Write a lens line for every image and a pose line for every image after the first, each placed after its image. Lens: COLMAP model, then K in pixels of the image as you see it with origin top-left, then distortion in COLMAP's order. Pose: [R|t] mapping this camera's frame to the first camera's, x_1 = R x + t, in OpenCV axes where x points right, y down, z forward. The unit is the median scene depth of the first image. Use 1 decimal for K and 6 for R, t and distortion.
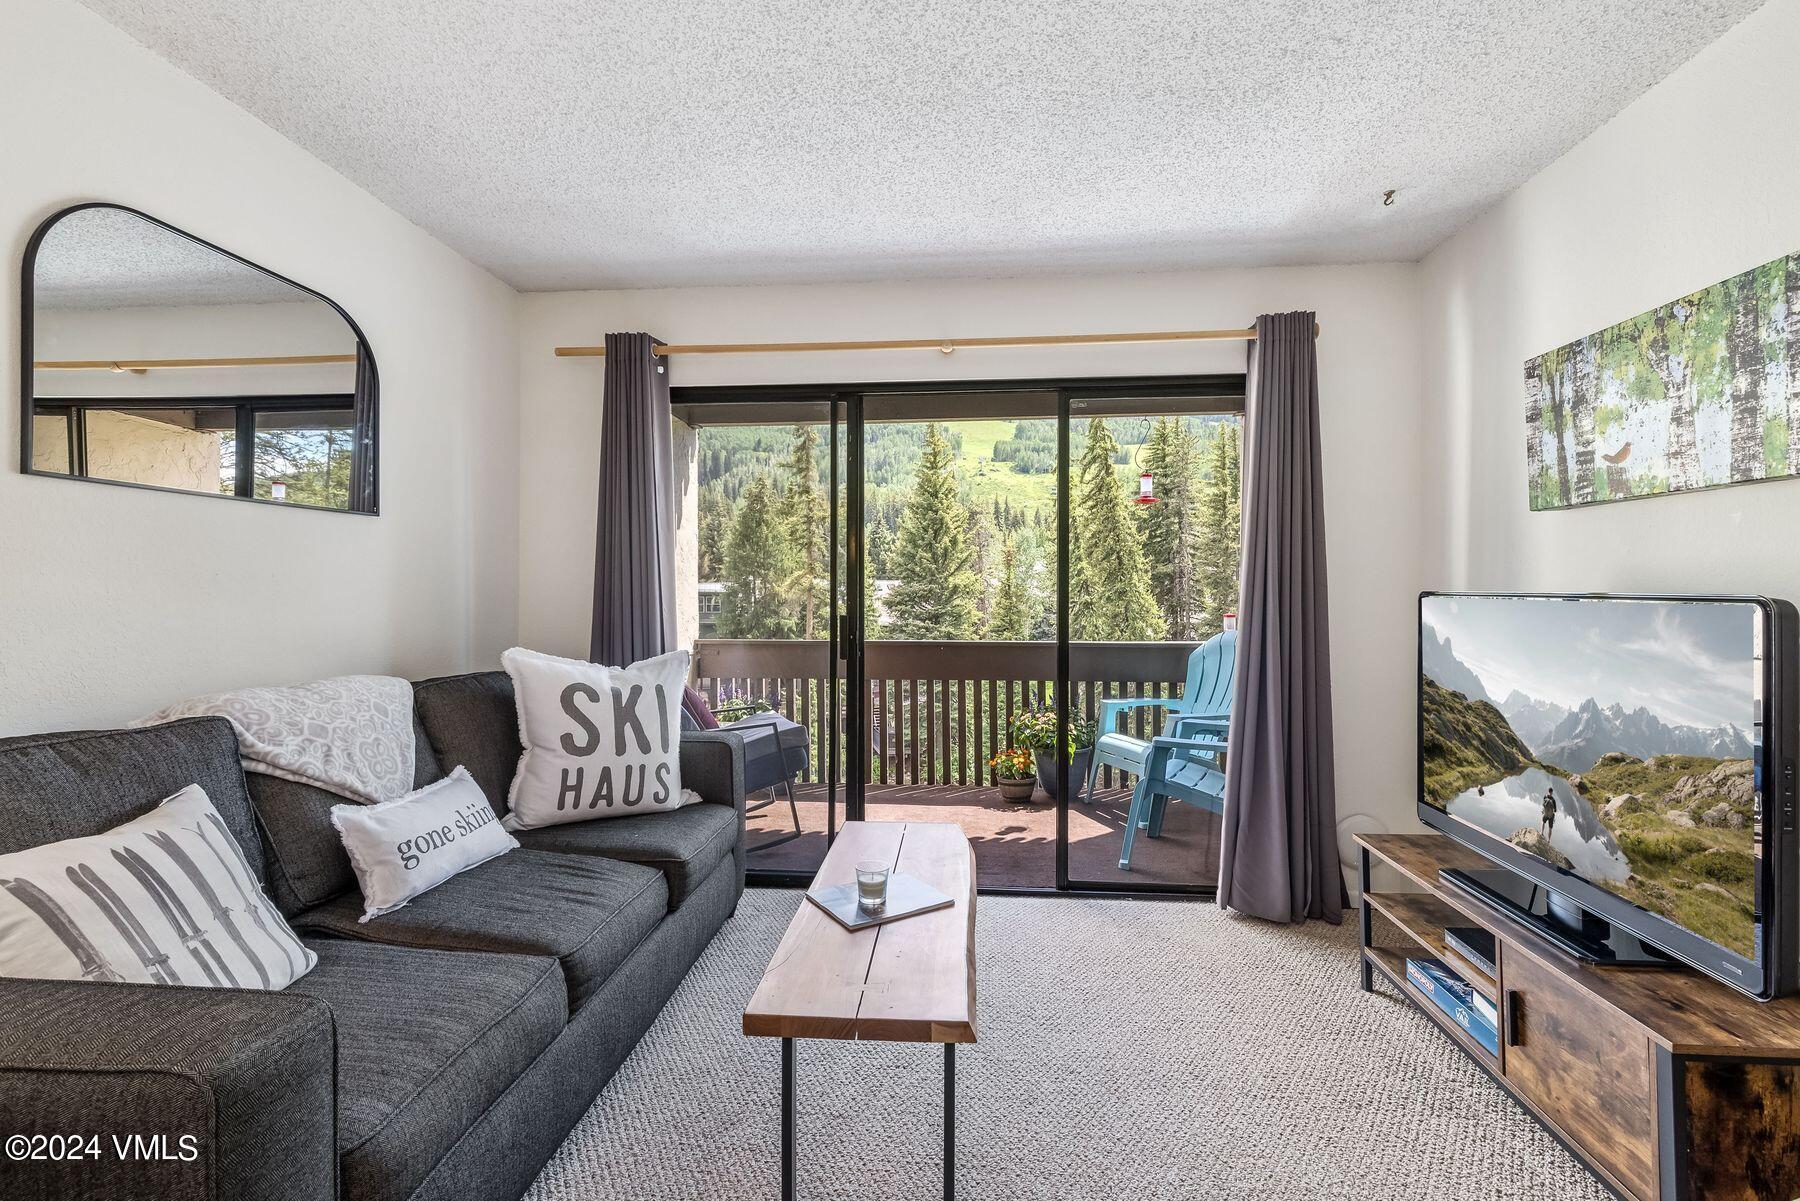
lens RADIAL K [[783.3, 0, 903.8], [0, 783.3, 590.2], [0, 0, 1]] dist [0.000336, 0.000469]
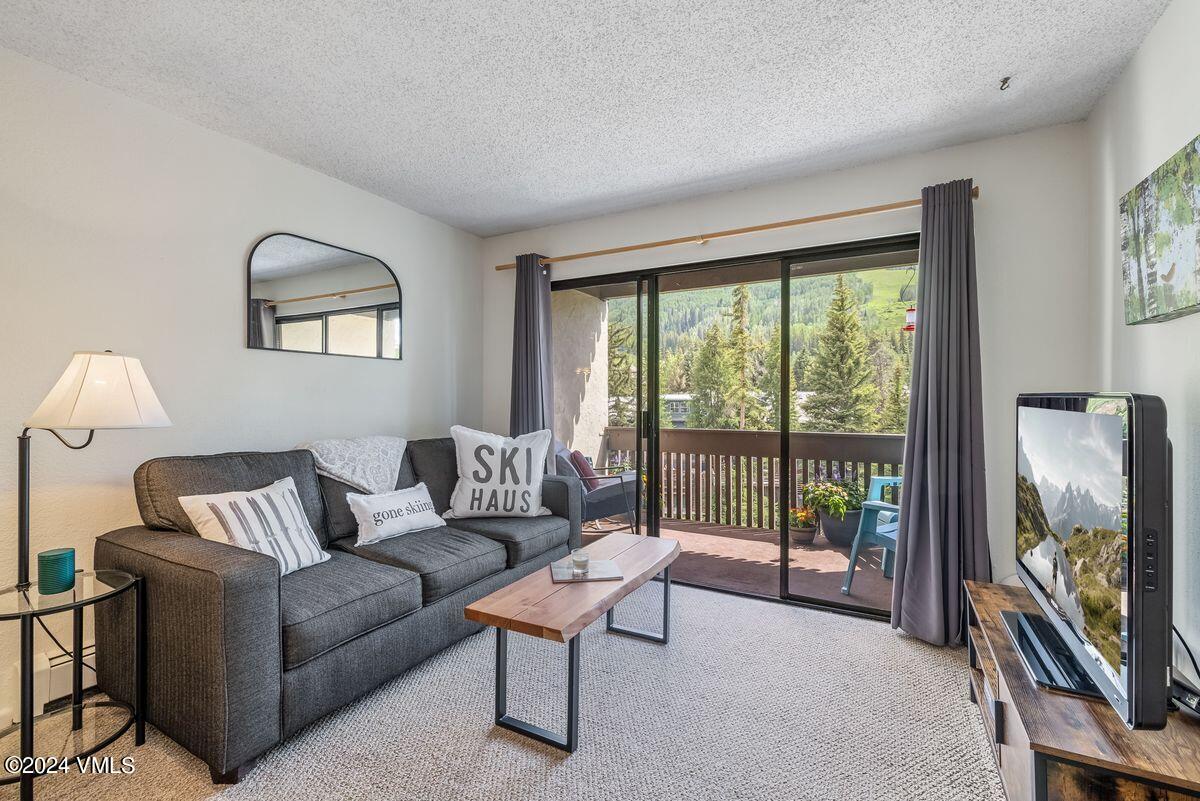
lens RADIAL K [[514.6, 0, 600.0], [0, 514.6, 400.5], [0, 0, 1]] dist [0.000017, 0.000059]
pose [[0.915084, -0.000087, -0.403263, 0.342380], [0.001366, 0.999995, 0.002883, 0.008146], [0.403261, -0.003189, 0.915080, -0.026726]]
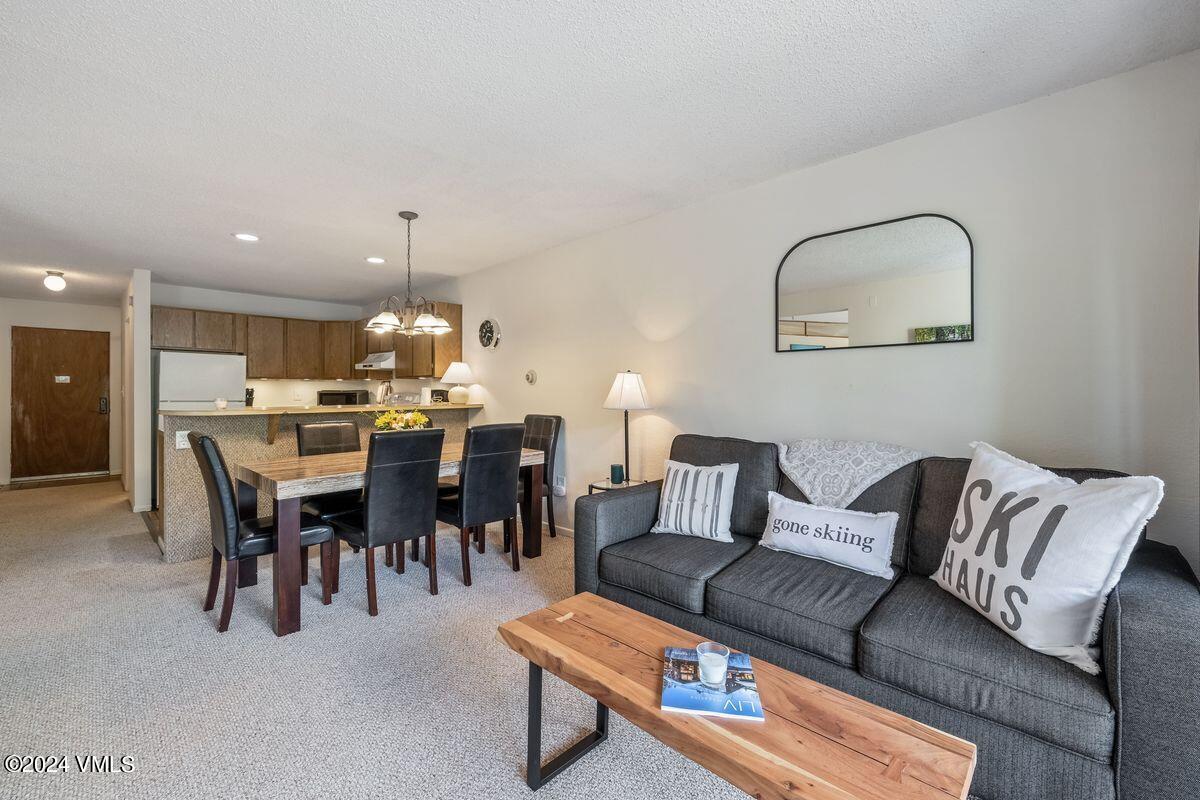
lens RADIAL K [[495.0, 0, 600.0], [0, 495.0, 400.0], [0, 0, 1]] dist [0.000617, 0.000060]
pose [[-0.625413, 0.009572, -0.780235, 0.443562], [-0.002236, 0.999899, 0.014059, 0.000343], [0.780291, 0.010537, -0.625328, 1.008904]]
